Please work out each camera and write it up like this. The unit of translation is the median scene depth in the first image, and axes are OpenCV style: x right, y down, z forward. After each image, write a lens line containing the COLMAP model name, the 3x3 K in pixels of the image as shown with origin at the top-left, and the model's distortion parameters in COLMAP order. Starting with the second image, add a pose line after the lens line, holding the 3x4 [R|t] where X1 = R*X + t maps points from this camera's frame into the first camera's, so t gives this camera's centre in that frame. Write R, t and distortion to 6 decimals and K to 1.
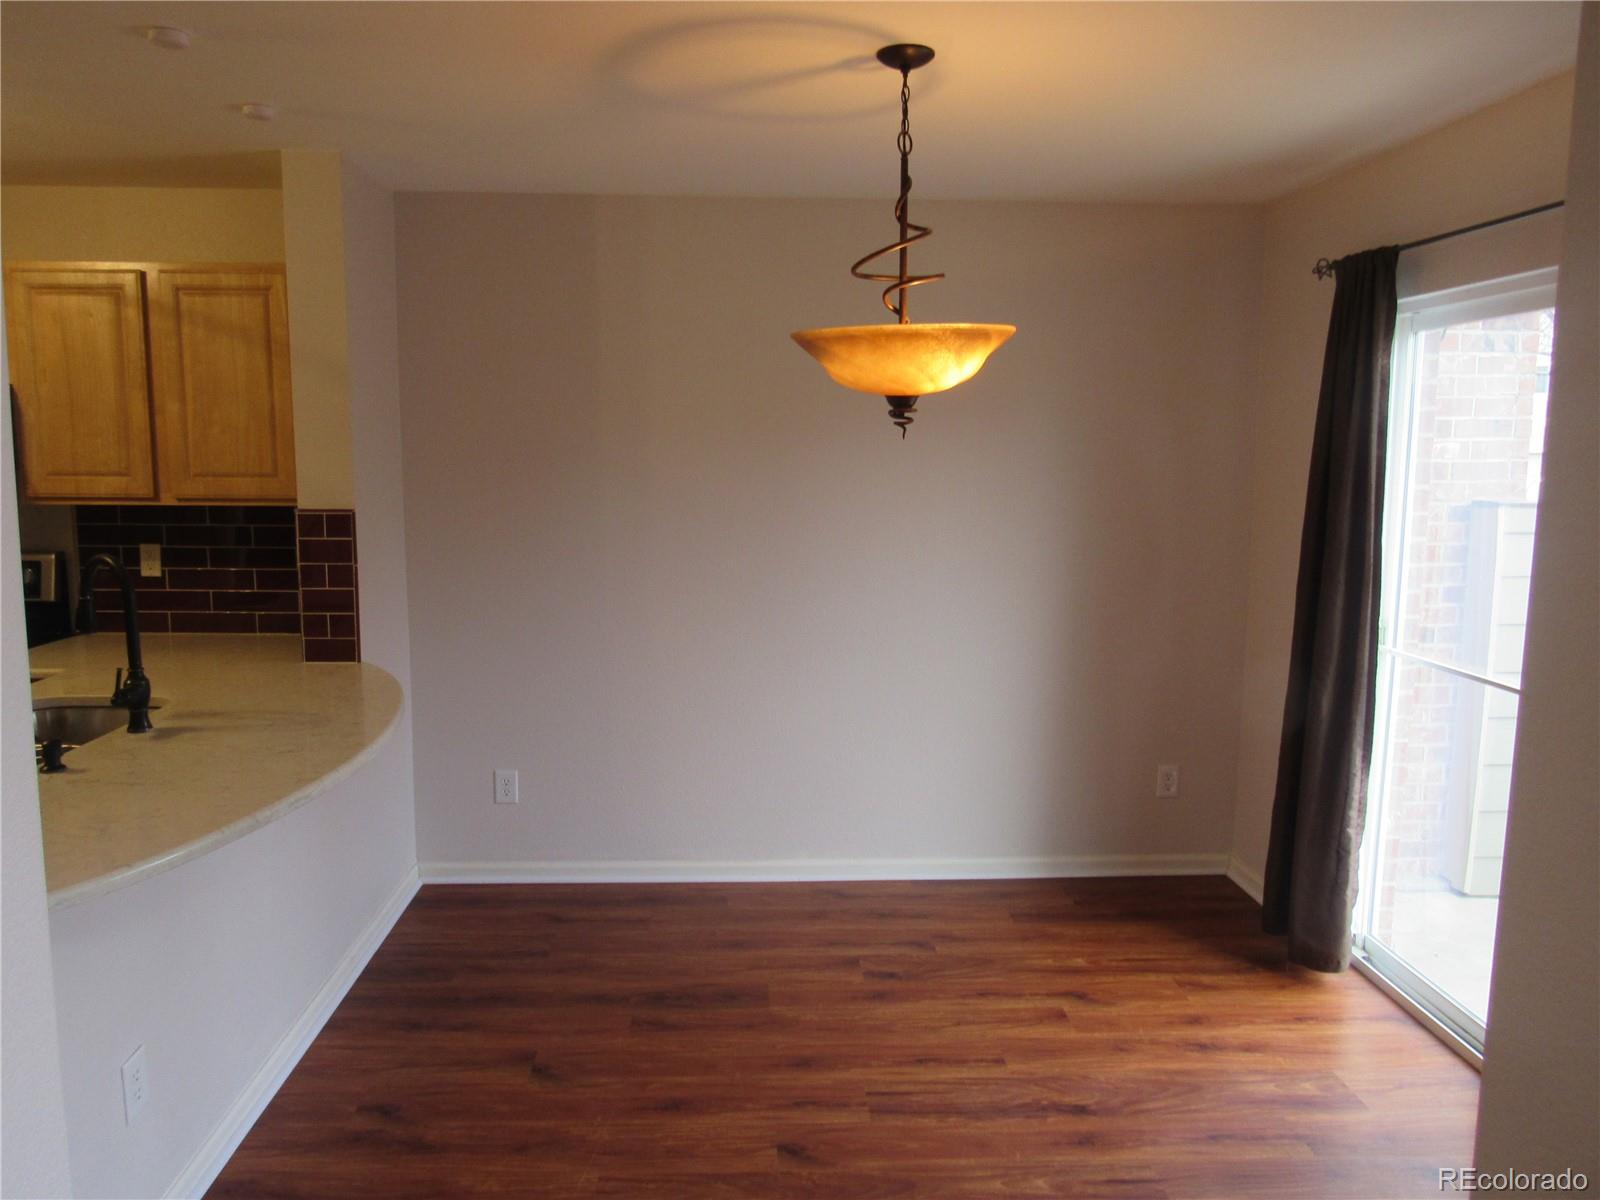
lens RADIAL K [[1139.8, 0, 800.0], [0, 1139.8, 600.0], [0, 0, 1]] dist [-0.031964, 0.004005]
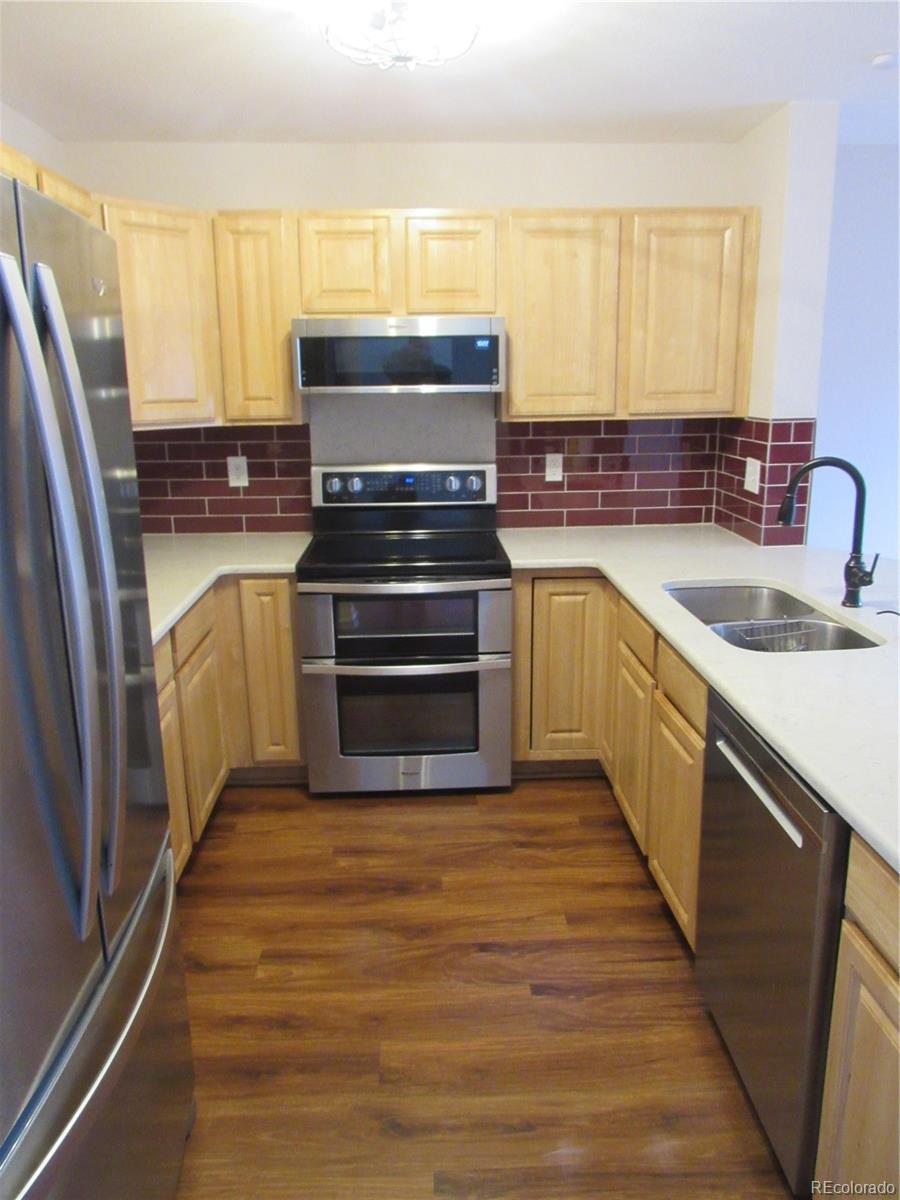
lens RADIAL K [[933.4, 0, 450.0], [0, 933.4, 600.0], [0, 0, 1]] dist [-0.006839, 0.000518]
pose [[0.999568, -0.027309, -0.010901, -0.742367], [0.028351, 0.993427, 0.110904, -0.008876], [0.007801, -0.111165, 0.993771, -0.006365]]
